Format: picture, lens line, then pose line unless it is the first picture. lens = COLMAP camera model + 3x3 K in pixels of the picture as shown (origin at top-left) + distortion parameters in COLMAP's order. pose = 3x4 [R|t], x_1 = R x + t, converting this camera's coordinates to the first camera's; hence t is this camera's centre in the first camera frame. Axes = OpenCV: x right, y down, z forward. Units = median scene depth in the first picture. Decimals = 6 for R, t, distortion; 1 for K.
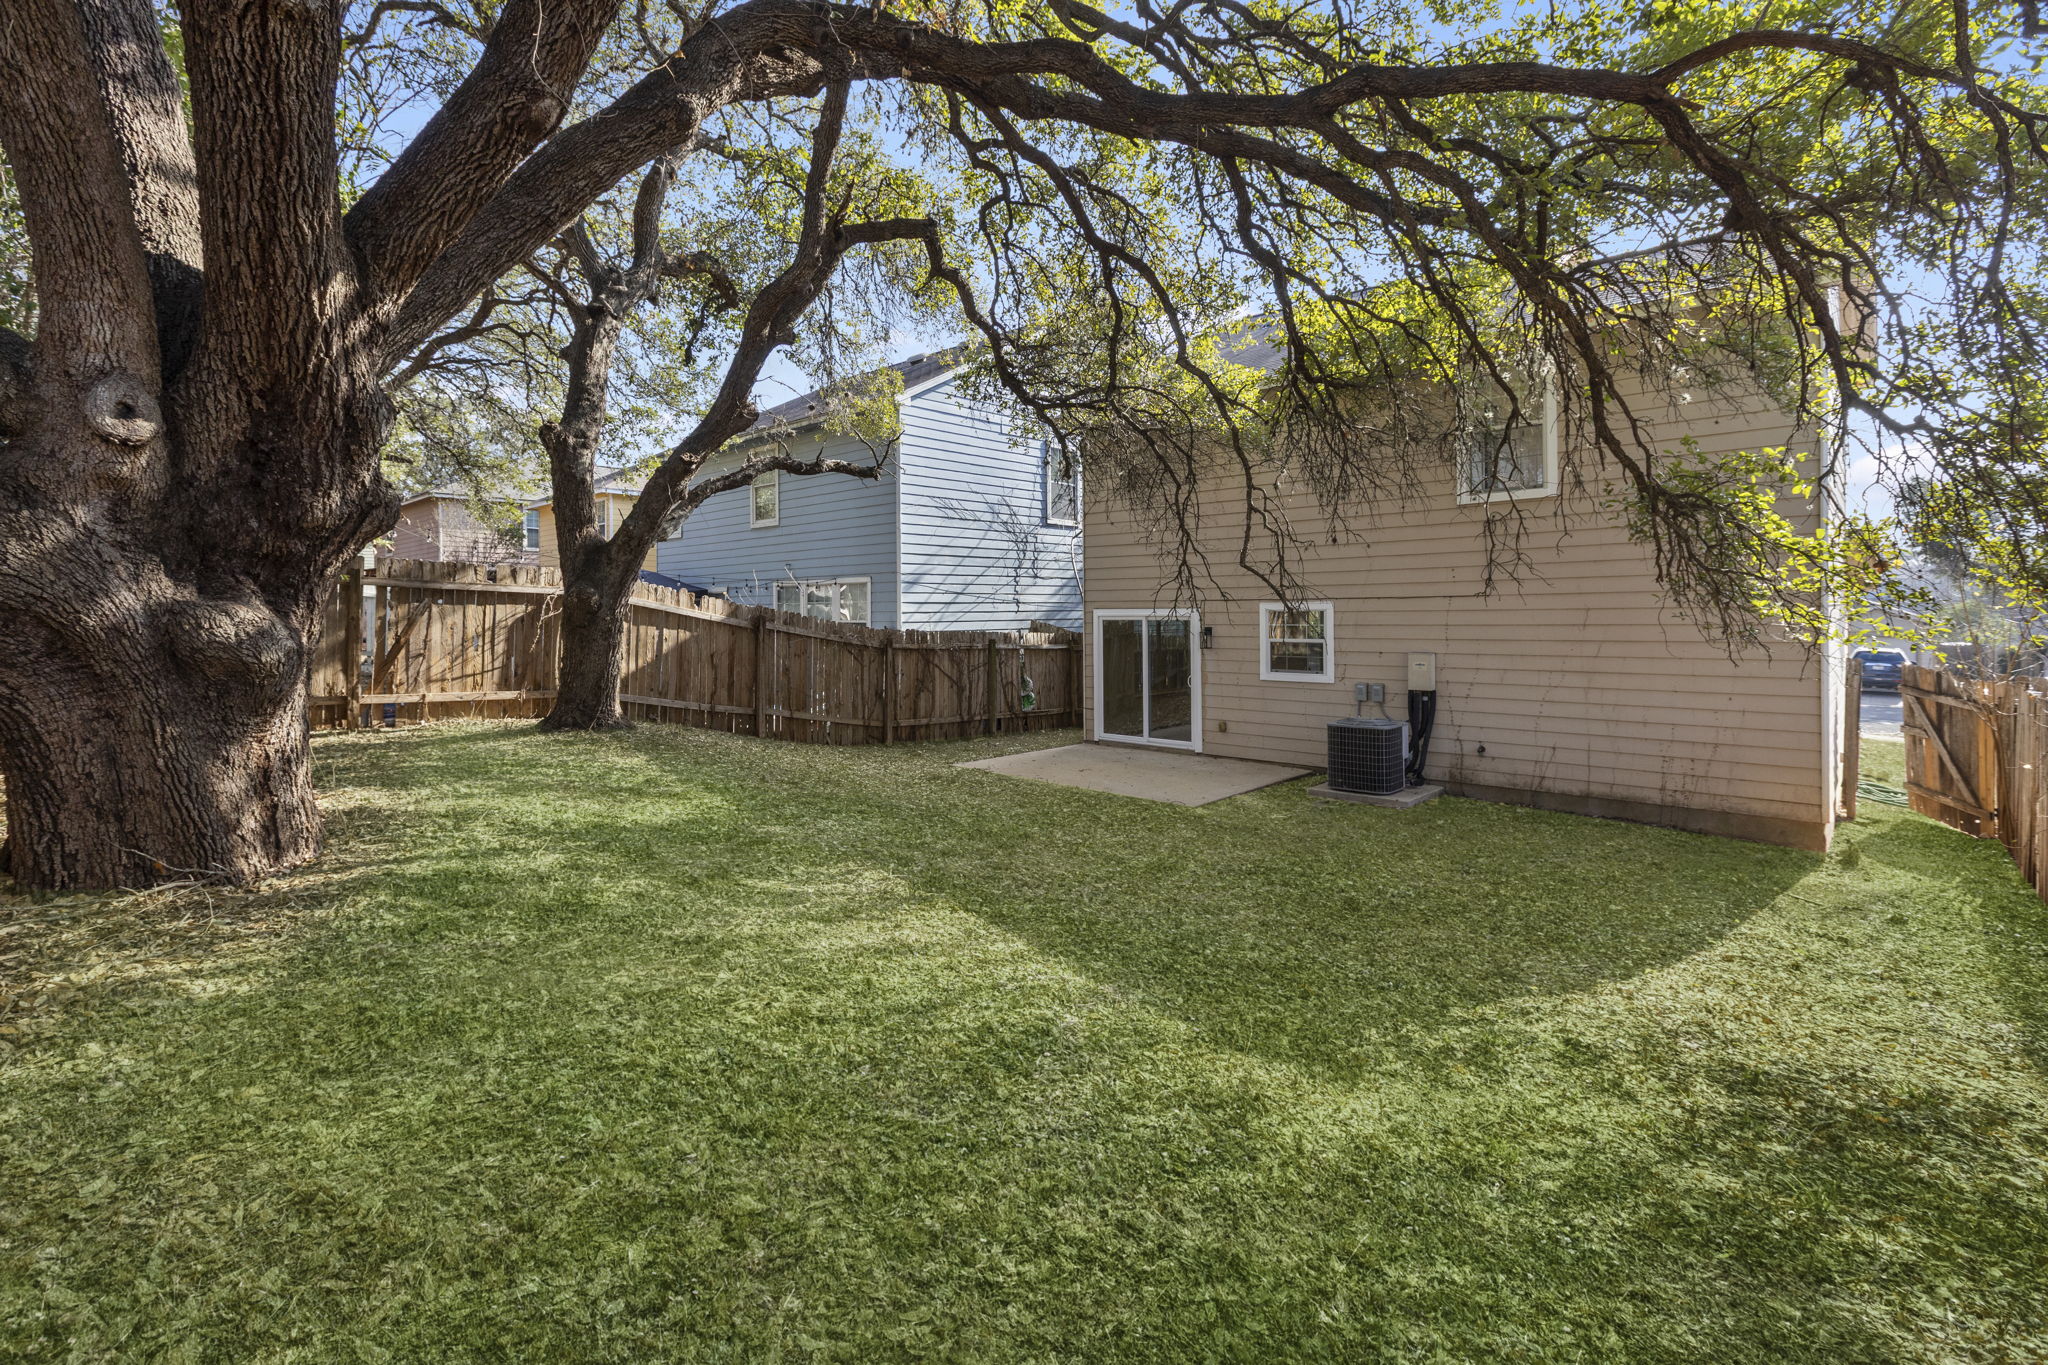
lens RADIAL K [[914.7, 0, 1014.5], [0, 914.7, 645.2], [0, 0, 1]] dist [-0.000789, -0.000584]
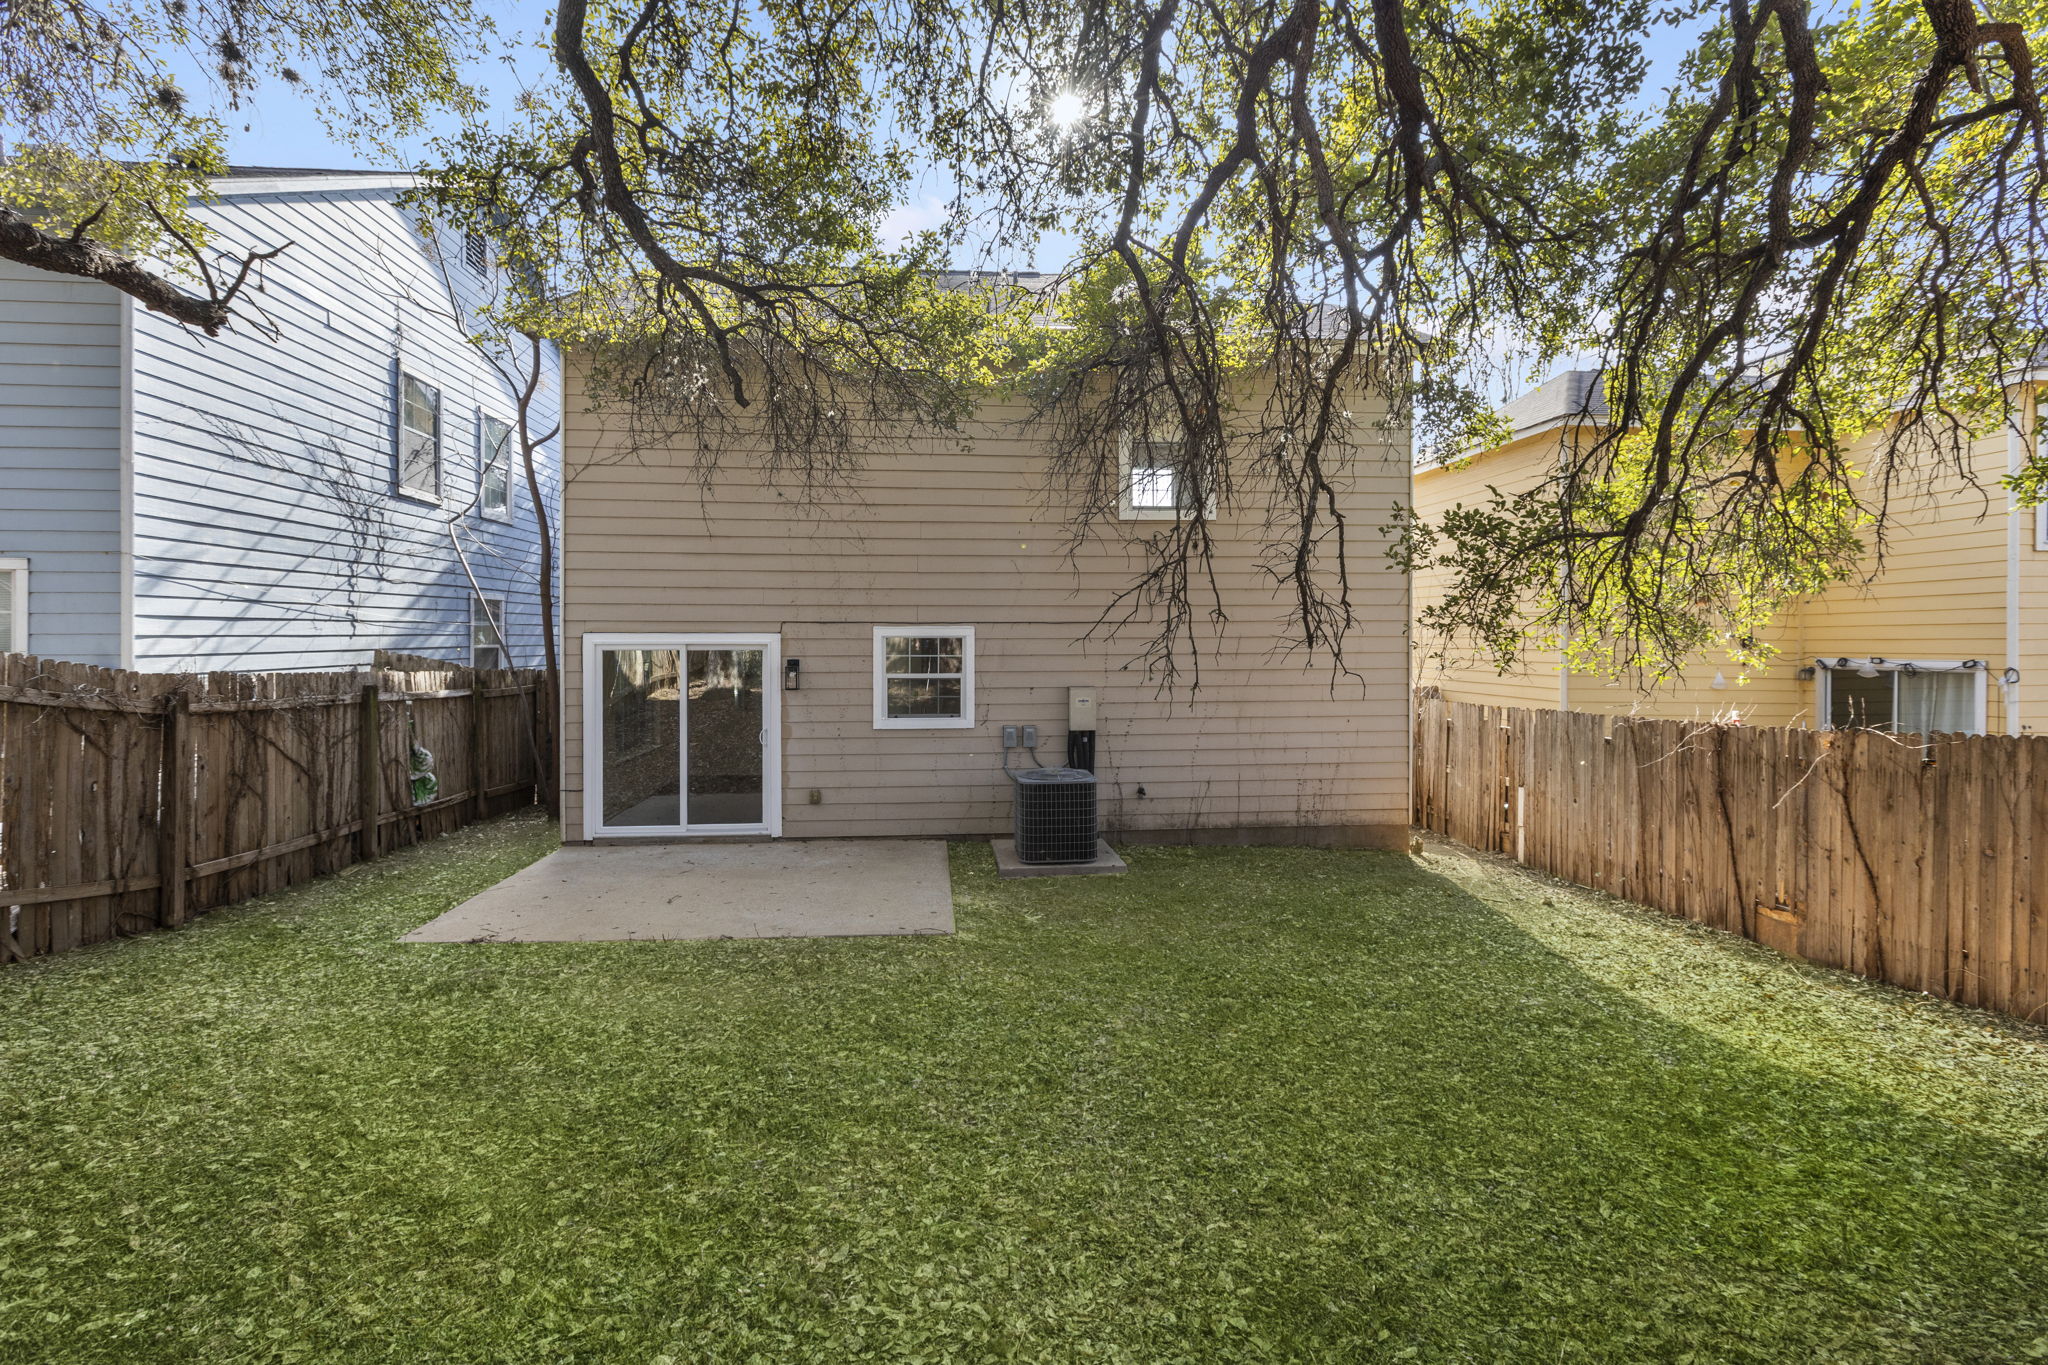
lens RADIAL K [[914.1, 0, 1015.4], [0, 914.1, 650.8], [0, 0, 1]] dist [0.000812, -0.000097]
pose [[0.670311, -0.005892, 0.742057, -0.166213], [0.022311, 0.999676, -0.012216, -0.011563], [-0.741745, 0.024745, 0.670226, 0.322957]]
